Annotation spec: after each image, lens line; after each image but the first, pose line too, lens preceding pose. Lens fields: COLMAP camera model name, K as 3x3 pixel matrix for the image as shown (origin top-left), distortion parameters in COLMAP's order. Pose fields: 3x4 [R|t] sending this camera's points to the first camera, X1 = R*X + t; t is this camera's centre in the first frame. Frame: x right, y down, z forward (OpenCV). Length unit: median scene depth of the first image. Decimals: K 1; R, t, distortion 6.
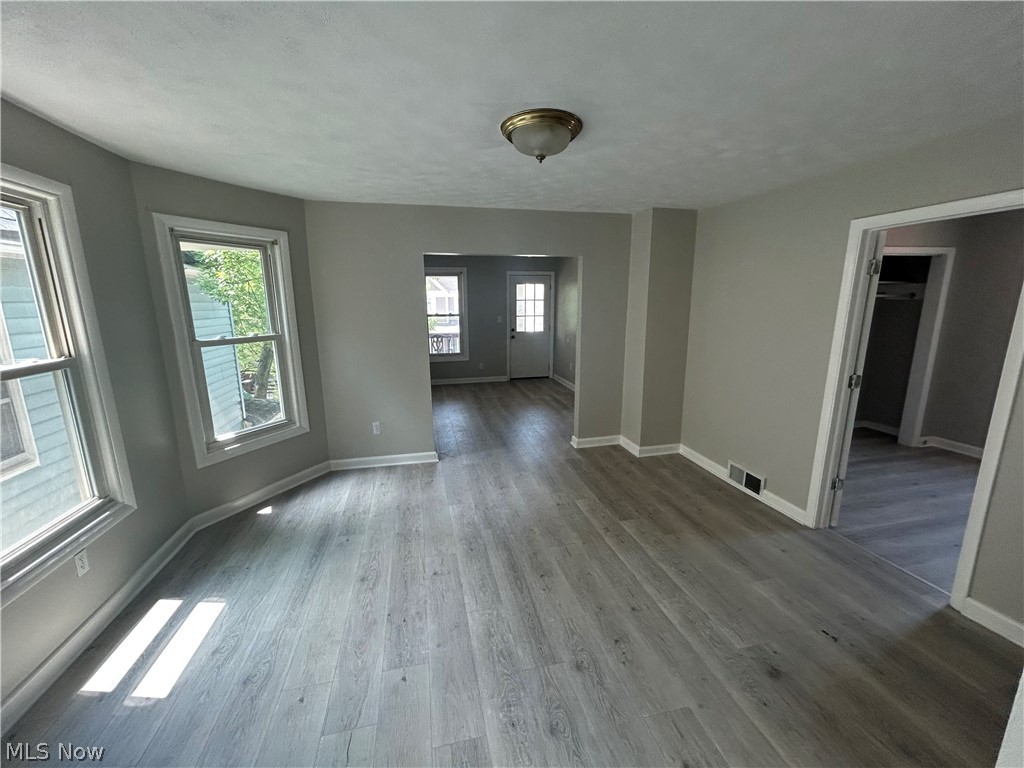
lens RADIAL K [[412.2, 0, 512.5], [0, 412.2, 383.2], [0, 0, 1]] dist [-0.000759, 0.000188]
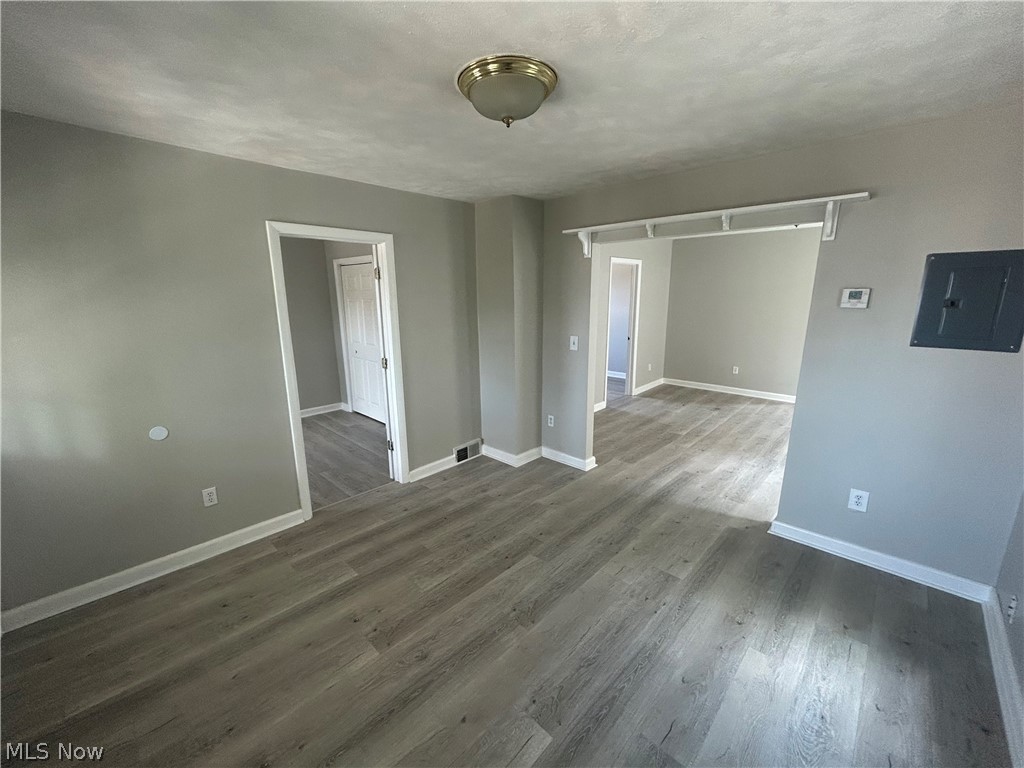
lens RADIAL K [[412.2, 0, 512.5], [0, 412.2, 383.2], [0, 0, 1]] dist [-0.000759, 0.000188]
pose [[-0.546365, -0.169350, 0.820247, -0.562269], [0.181770, 0.932027, 0.313505, -0.402324], [-0.817585, 0.320385, -0.478444, 1.937245]]
